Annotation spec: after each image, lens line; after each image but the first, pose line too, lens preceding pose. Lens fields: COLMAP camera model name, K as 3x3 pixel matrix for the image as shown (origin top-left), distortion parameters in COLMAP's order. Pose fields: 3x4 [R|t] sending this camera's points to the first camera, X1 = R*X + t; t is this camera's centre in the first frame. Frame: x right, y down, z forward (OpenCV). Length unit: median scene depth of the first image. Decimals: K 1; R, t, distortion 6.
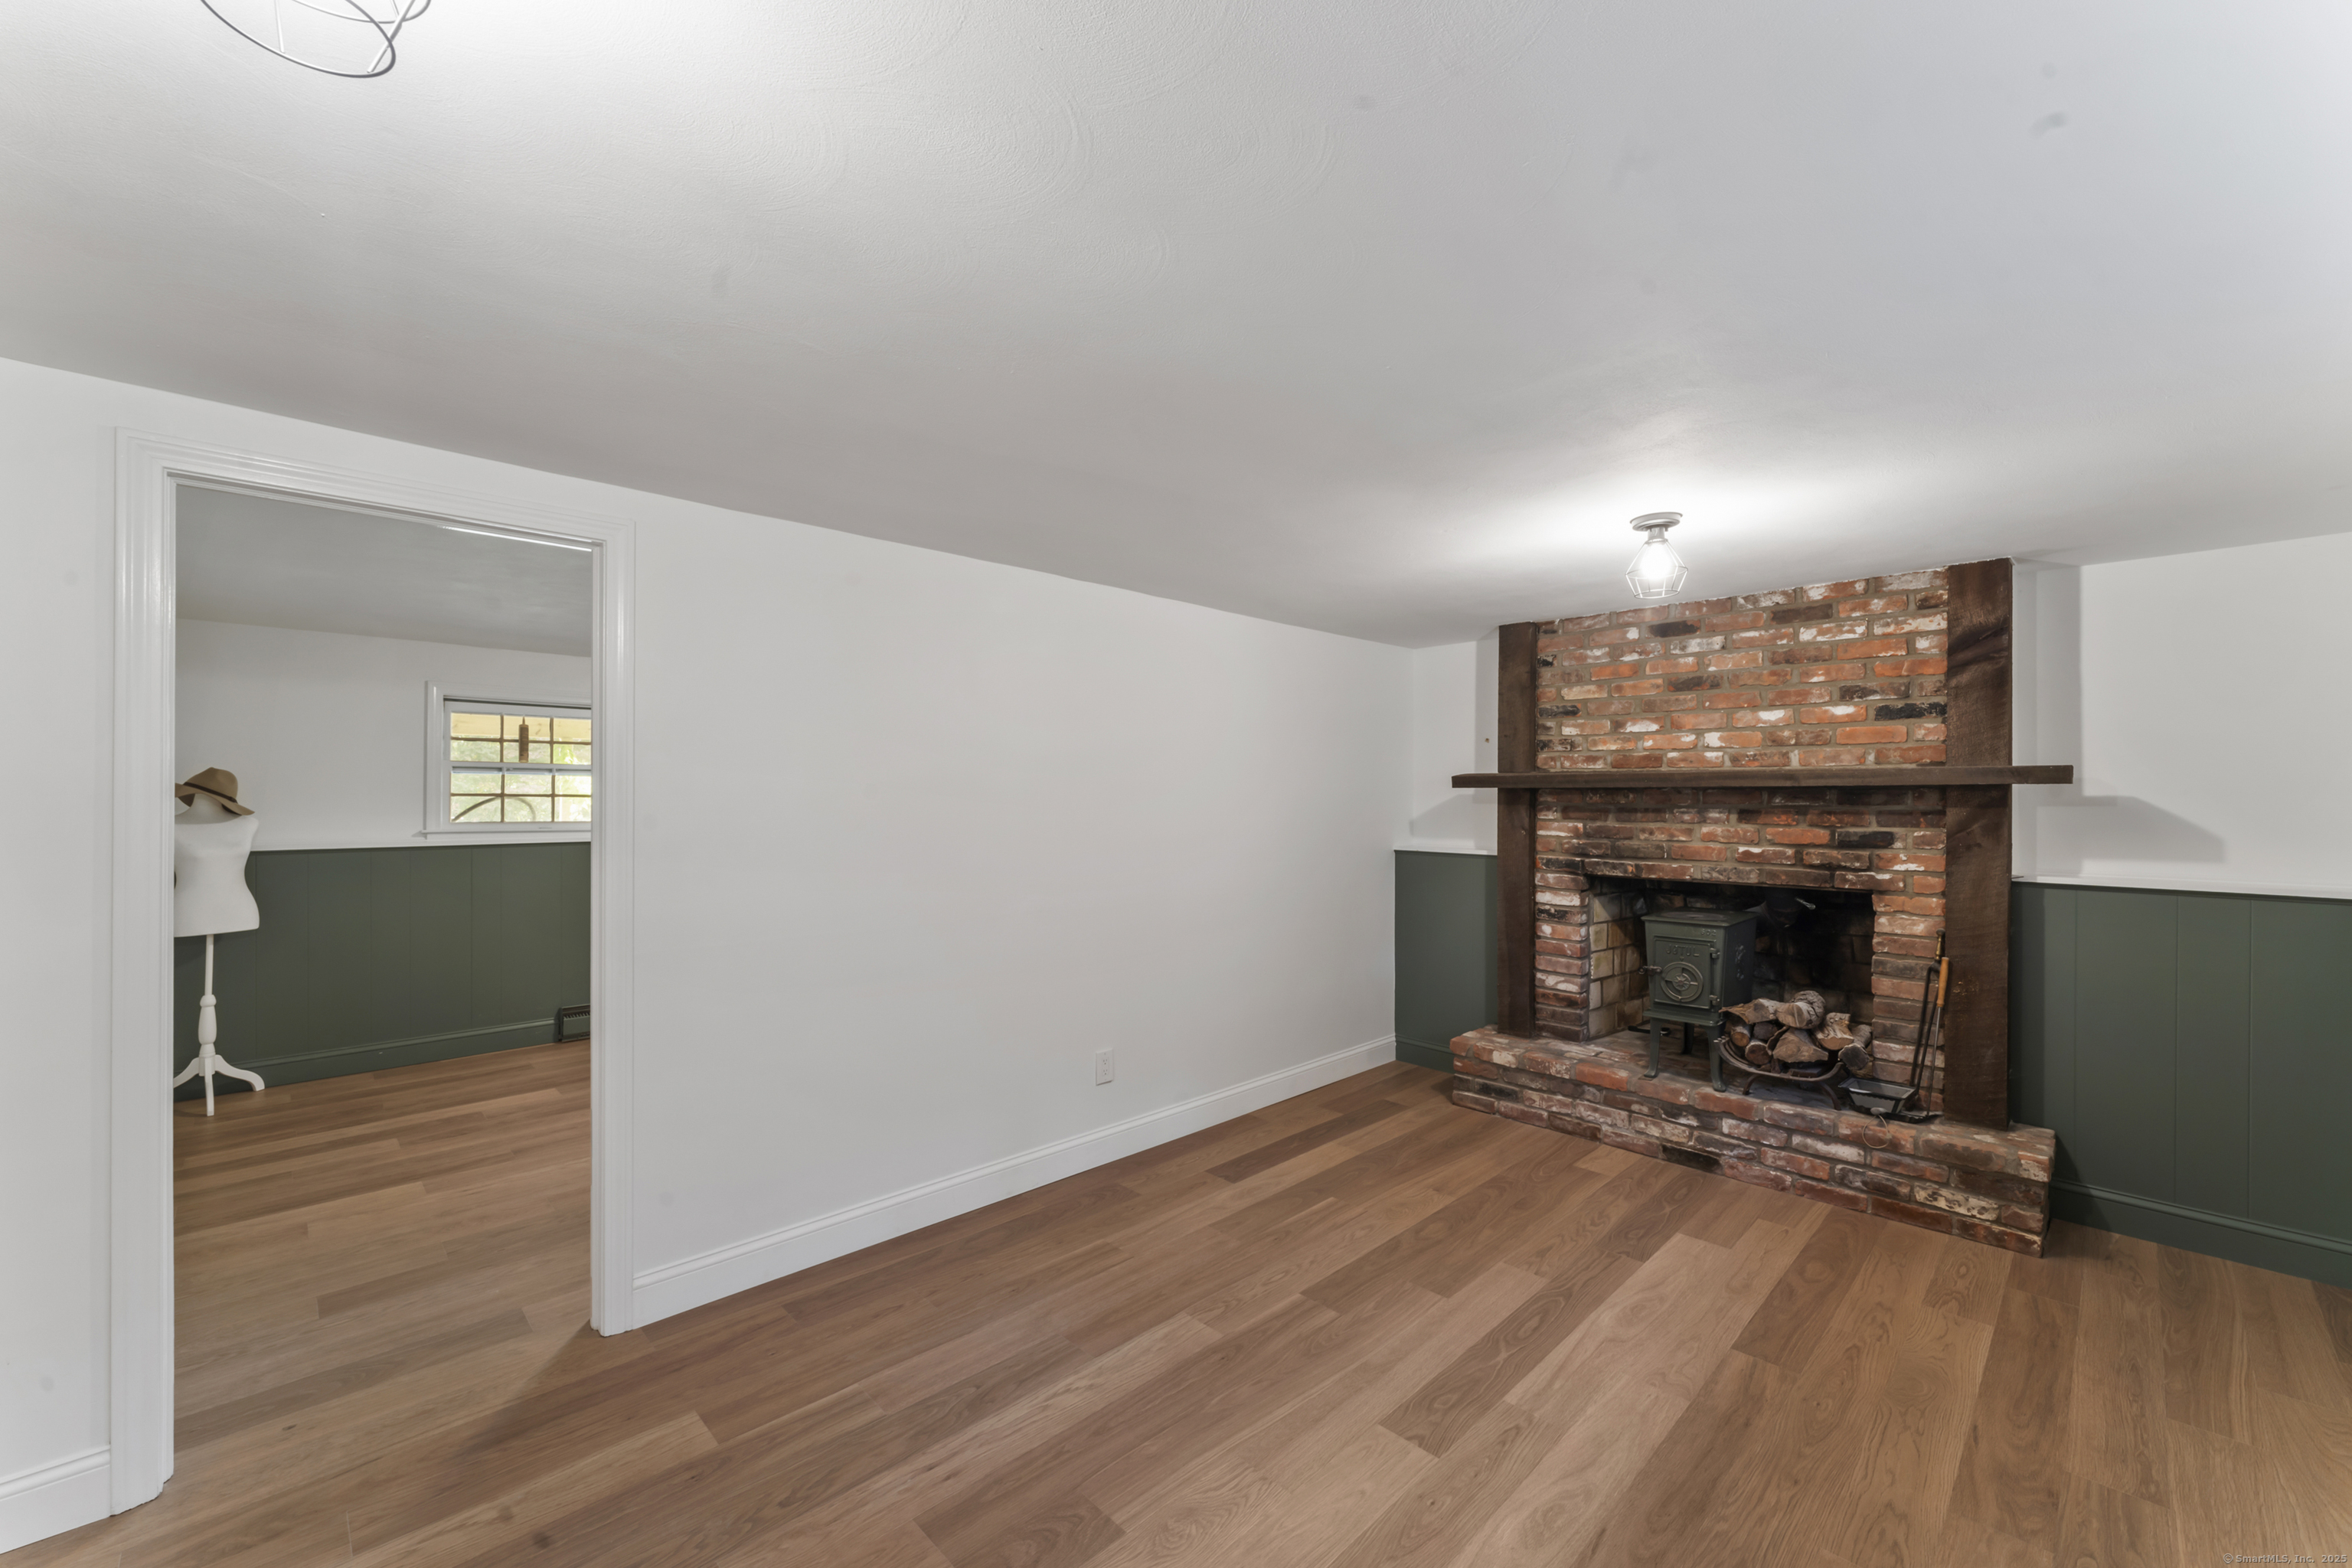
lens RADIAL K [[939.7, 0, 1180.4], [0, 939.7, 795.6], [0, 0, 1]] dist [-0.002899, 0.000542]
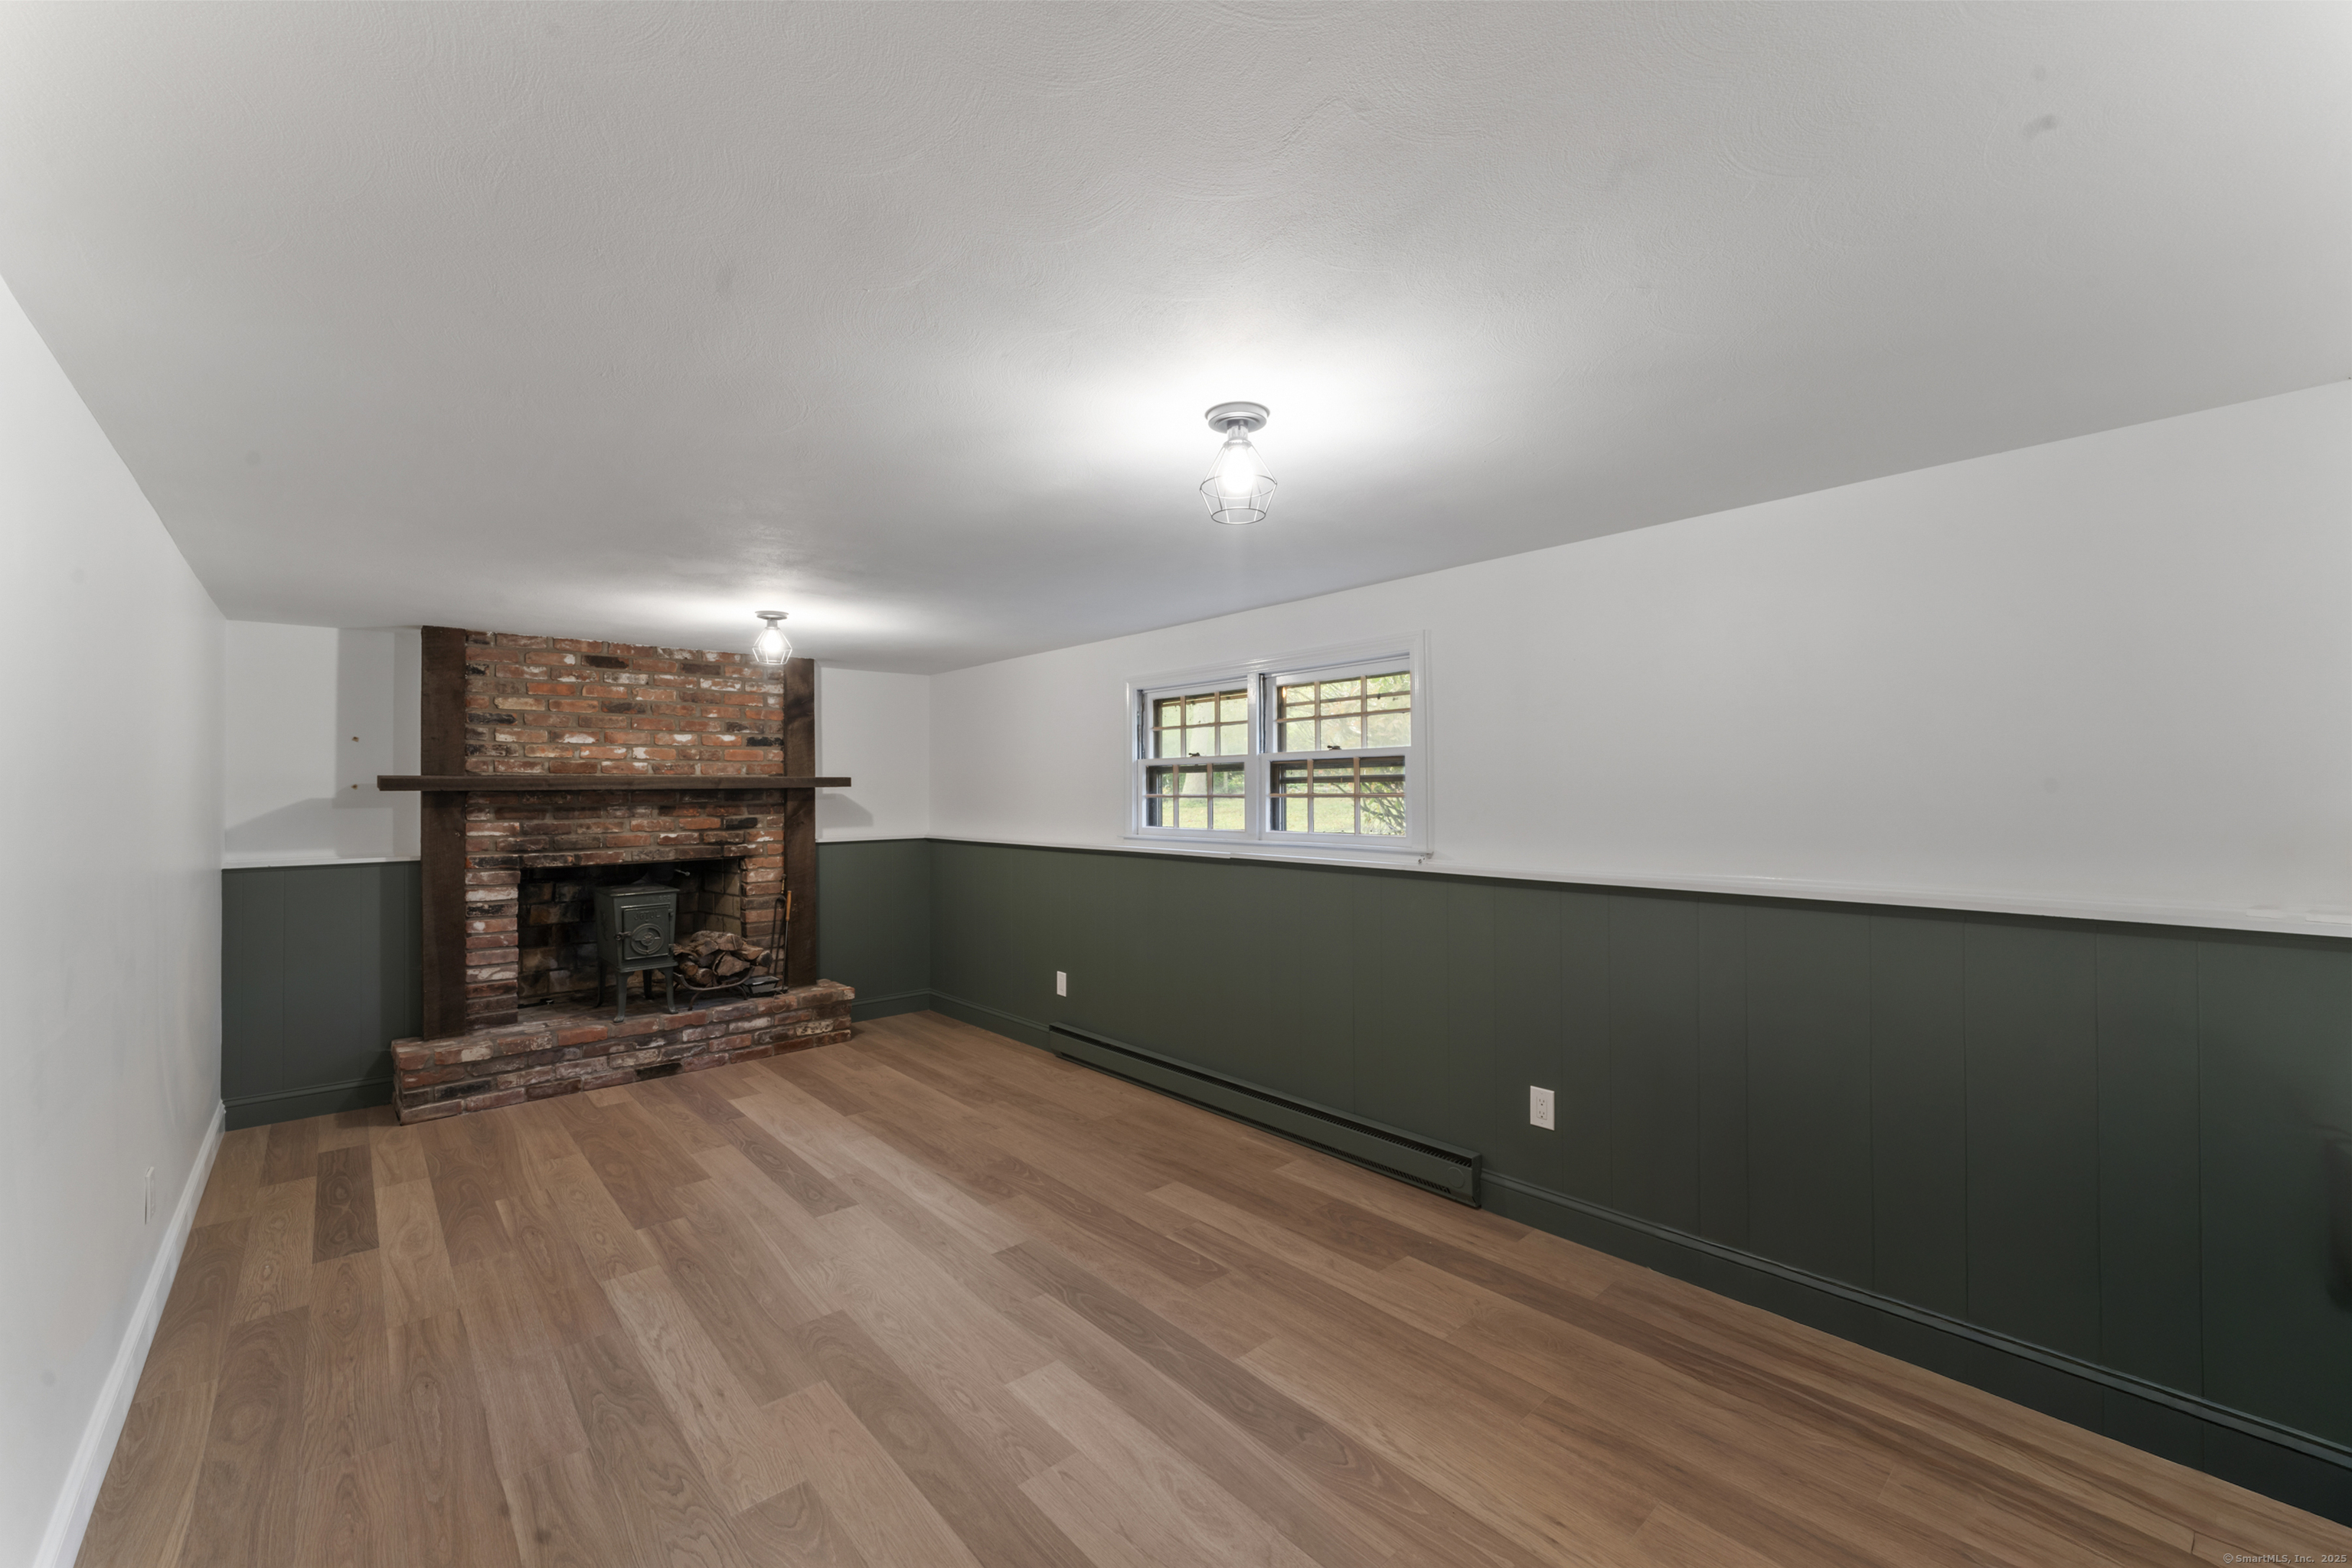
lens RADIAL K [[939.7, 0, 1182.6], [0, 939.7, 781.6], [0, 0, 1]] dist [-0.002899, 0.000542]
pose [[0.036208, 0.006880, 0.999321, -0.762534], [0.011051, 0.999912, -0.007285, -0.002301], [-0.999283, 0.011307, 0.036128, 0.216217]]
